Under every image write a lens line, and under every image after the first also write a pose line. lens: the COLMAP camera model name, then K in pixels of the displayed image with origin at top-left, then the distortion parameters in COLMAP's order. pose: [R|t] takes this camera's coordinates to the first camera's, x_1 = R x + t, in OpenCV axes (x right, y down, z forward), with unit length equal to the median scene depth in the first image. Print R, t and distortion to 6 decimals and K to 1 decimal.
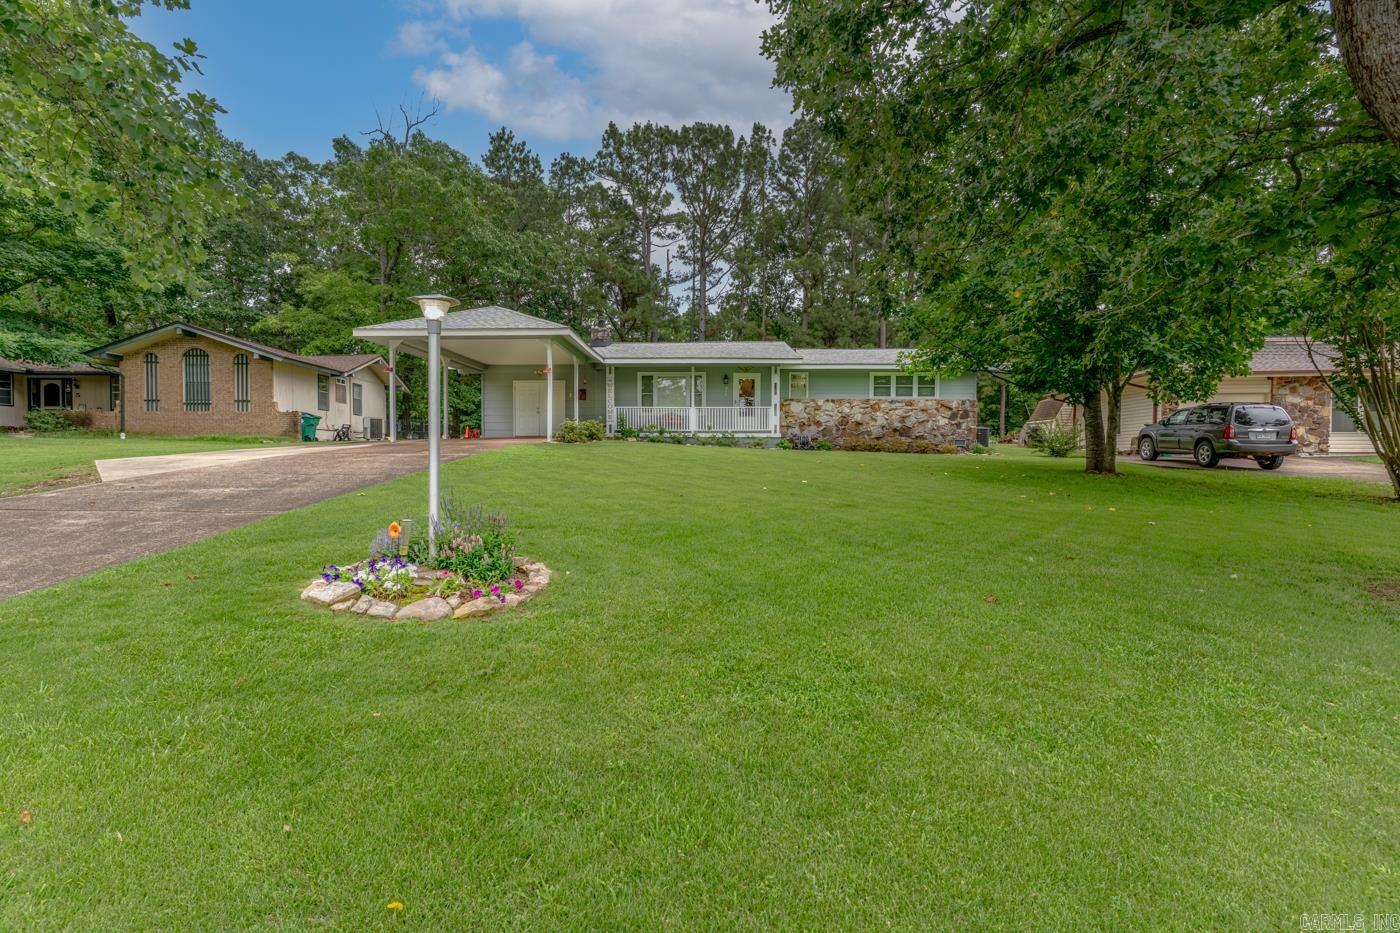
lens RADIAL K [[664.7, 0, 700.6], [0, 664.7, 476.5], [0, 0, 1]] dist [-0.000623, 0.000821]
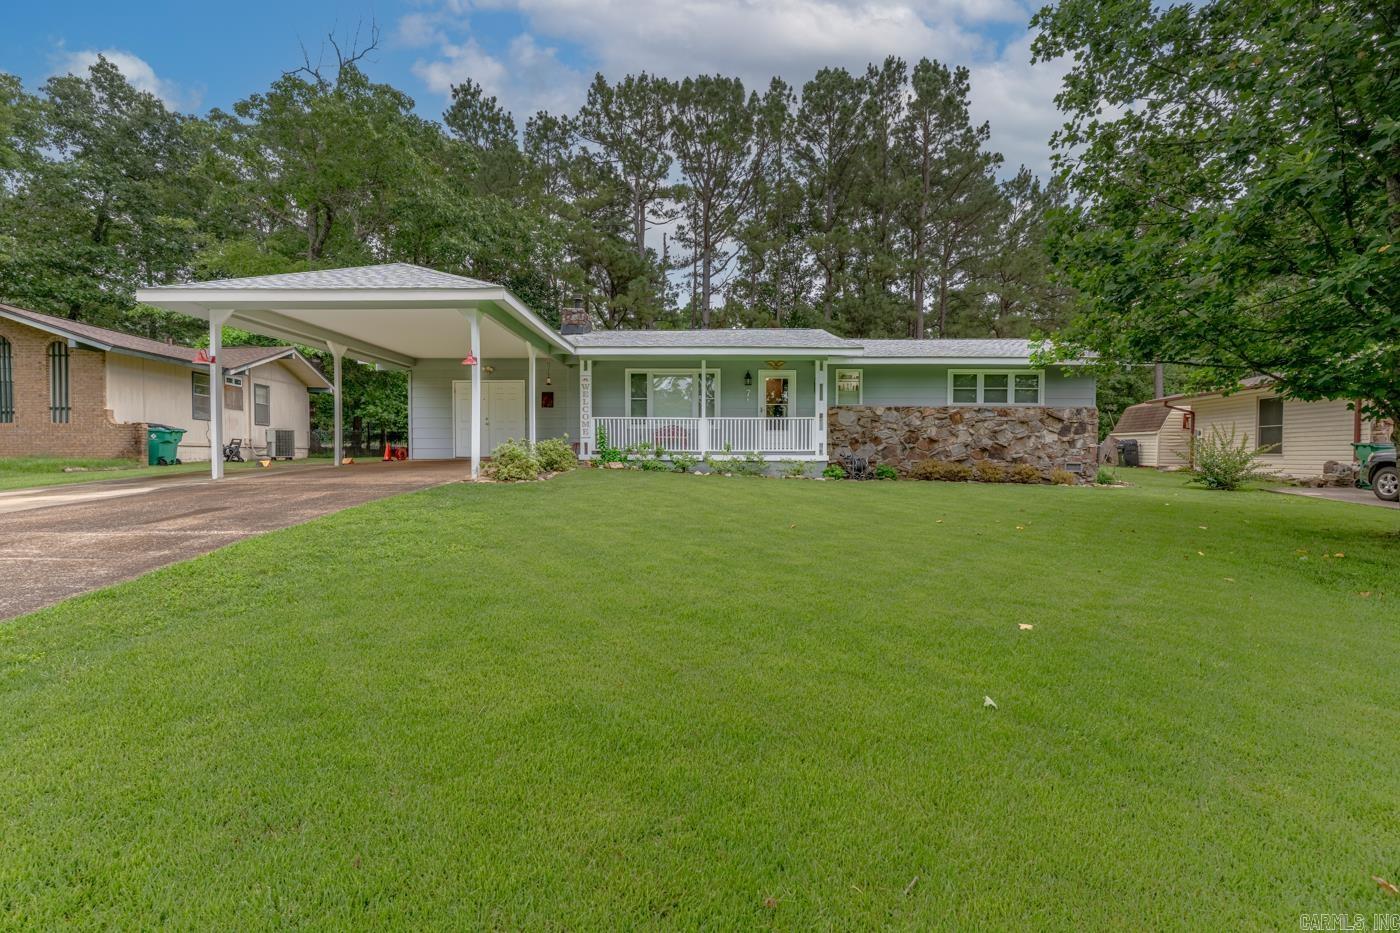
lens RADIAL K [[664.7, 0, 699.9], [0, 664.7, 466.0], [0, 0, 1]] dist [-0.000623, 0.000821]
pose [[0.999978, 0.000809, 0.006548, -0.018782], [-0.000684, 0.999820, -0.018976, -0.037954], [-0.006562, 0.018972, 0.999798, 0.281166]]
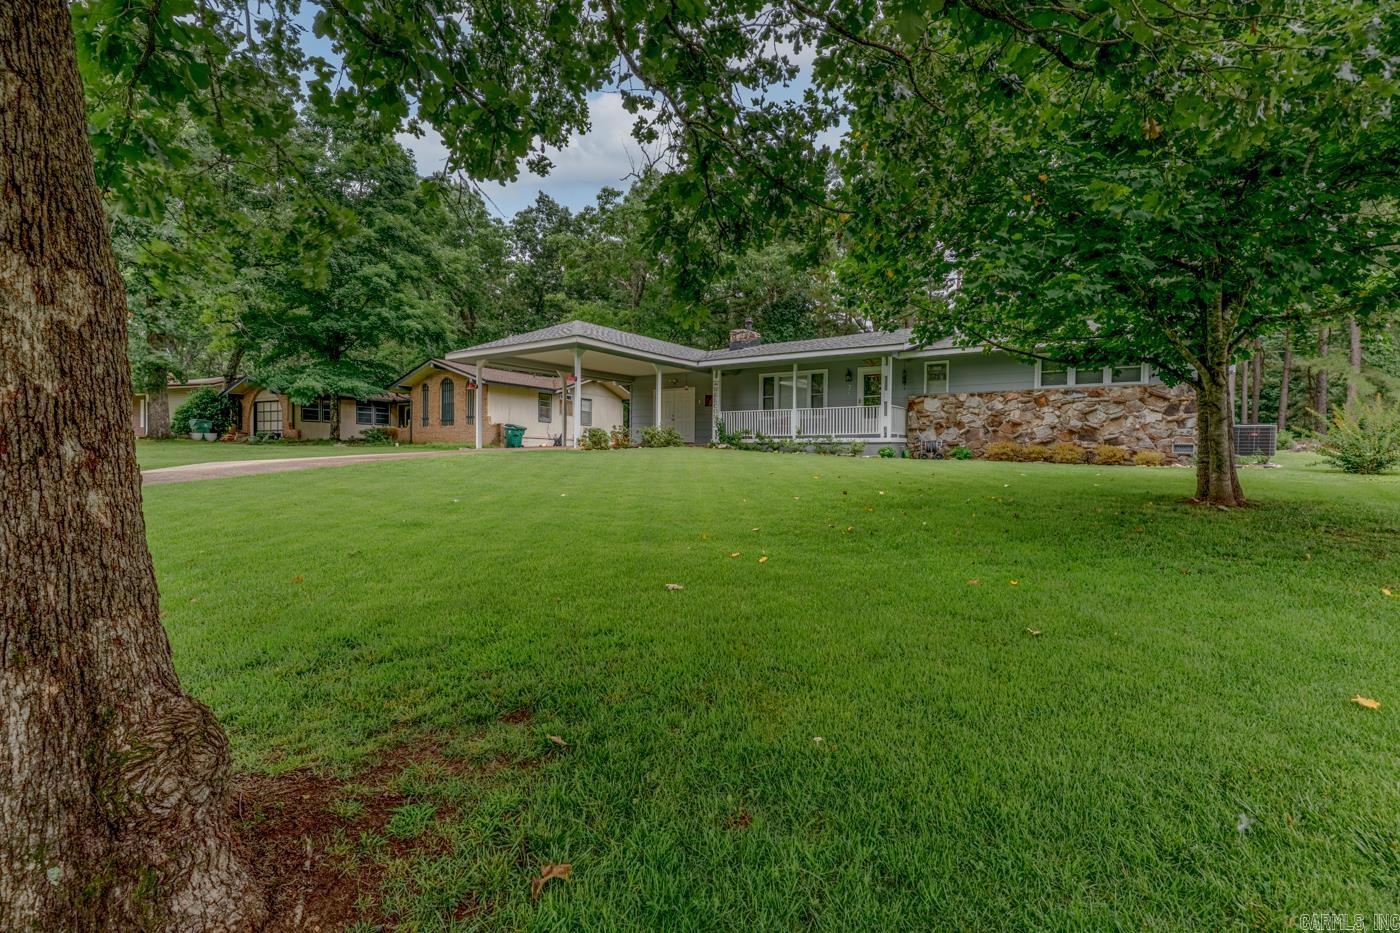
lens RADIAL K [[664.7, 0, 690.3], [0, 664.7, 467.9], [0, 0, 1]] dist [-0.000623, 0.000821]
pose [[0.827623, 0.014544, -0.561096, 0.352099], [-0.027700, 0.999504, -0.014950, -0.008340], [0.560600, 0.027915, 0.827616, 0.176617]]
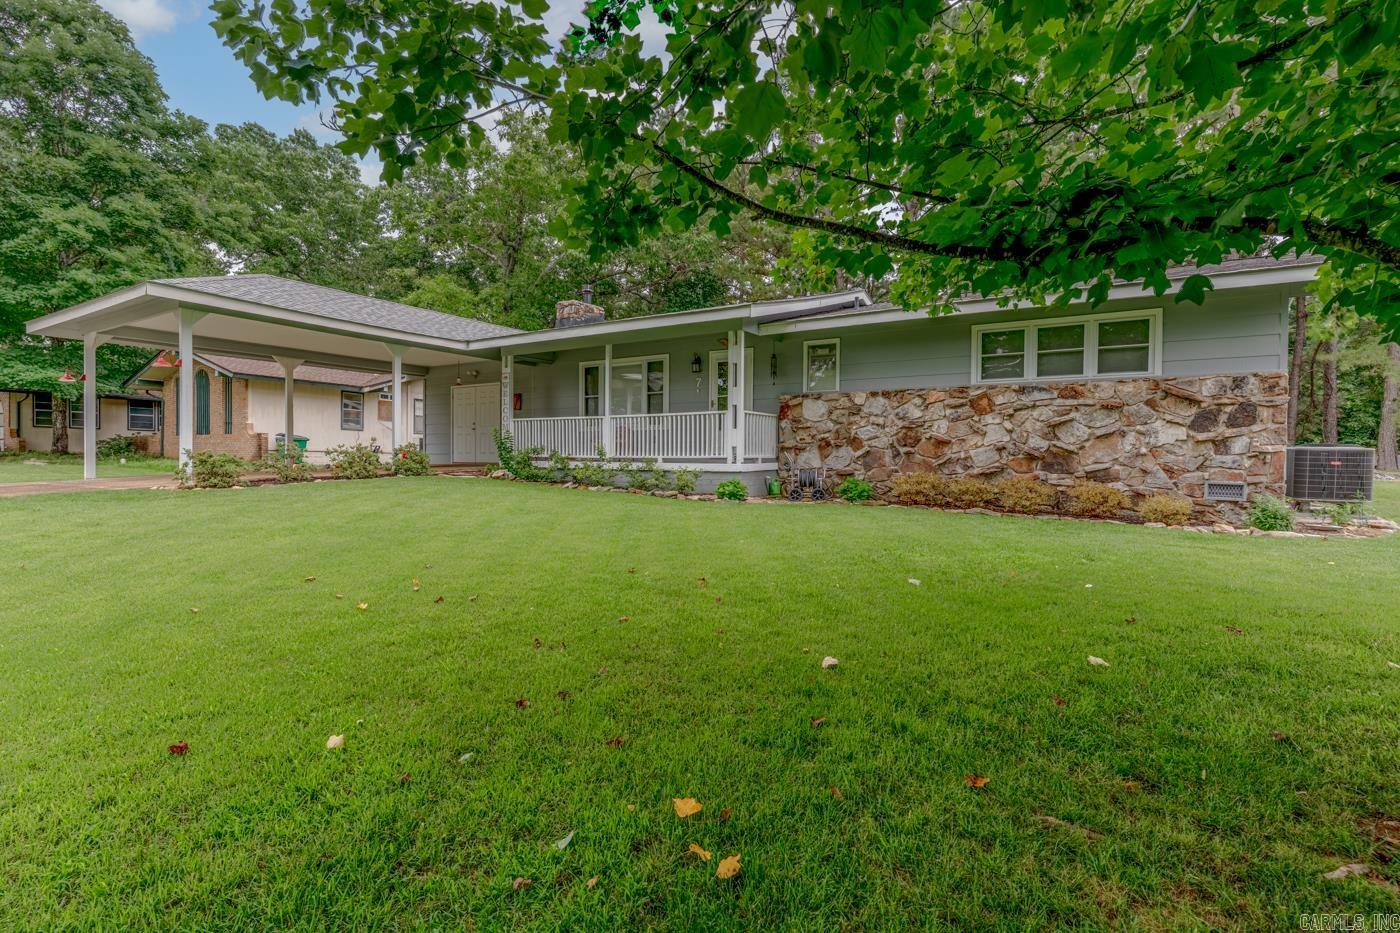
lens RADIAL K [[664.7, 0, 693.9], [0, 664.7, 467.9], [0, 0, 1]] dist [-0.000623, 0.000821]
pose [[0.851852, 0.012853, -0.523625, 0.328531], [-0.025916, 0.999509, -0.017627, -0.049174], [0.523141, 0.028586, 0.851766, 0.524892]]
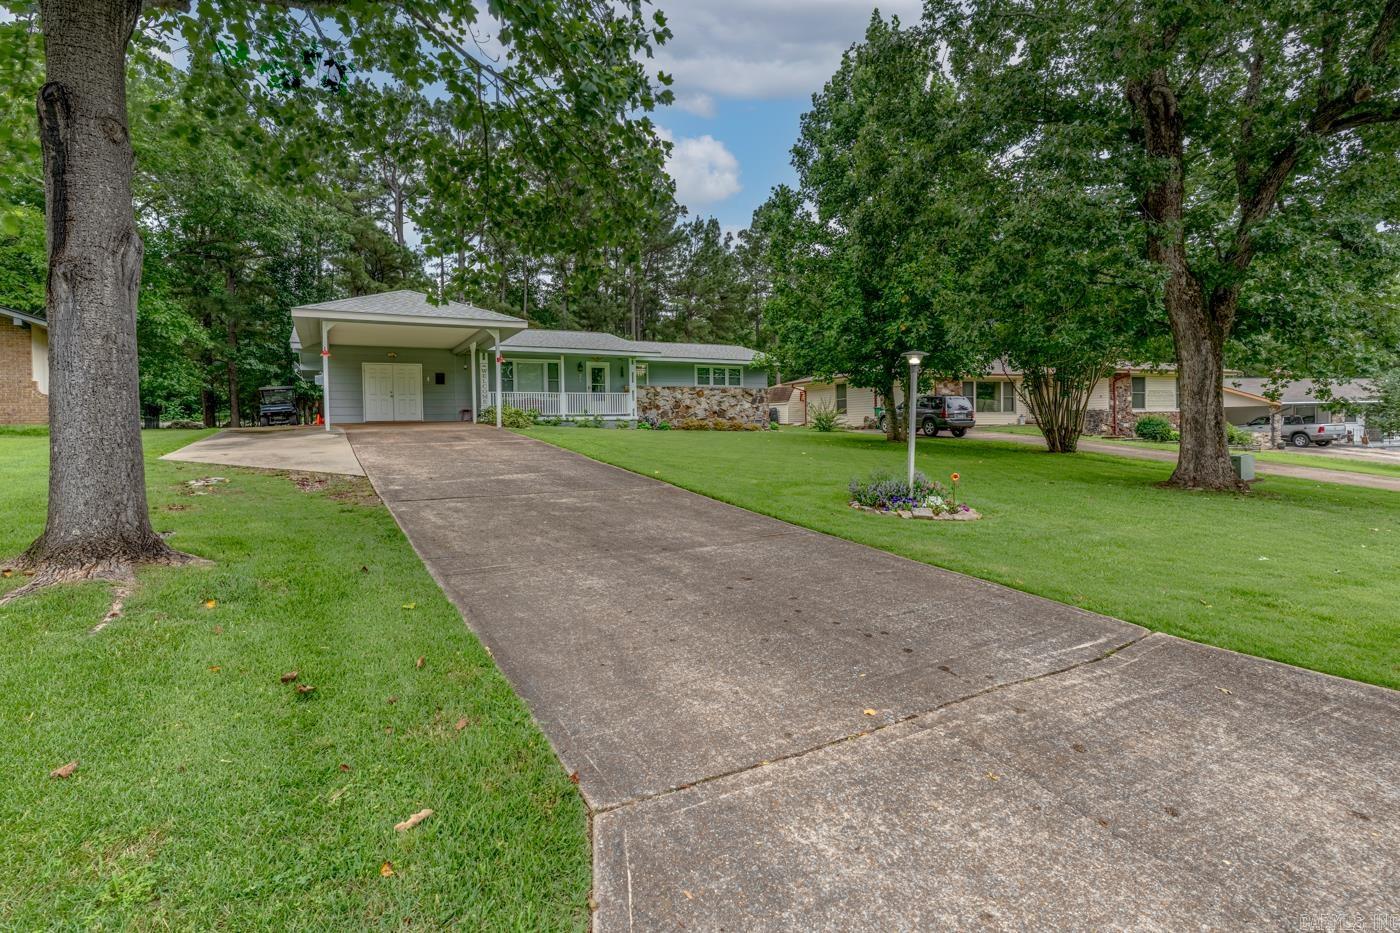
lens RADIAL K [[664.7, 0, 703.1], [0, 664.7, 429.4], [0, 0, 1]] dist [-0.000623, 0.000821]
pose [[0.864987, -0.019677, 0.501409, -0.339924], [0.037310, 0.998987, -0.025159, -0.008139], [-0.500406, 0.040469, 0.864845, -0.050933]]
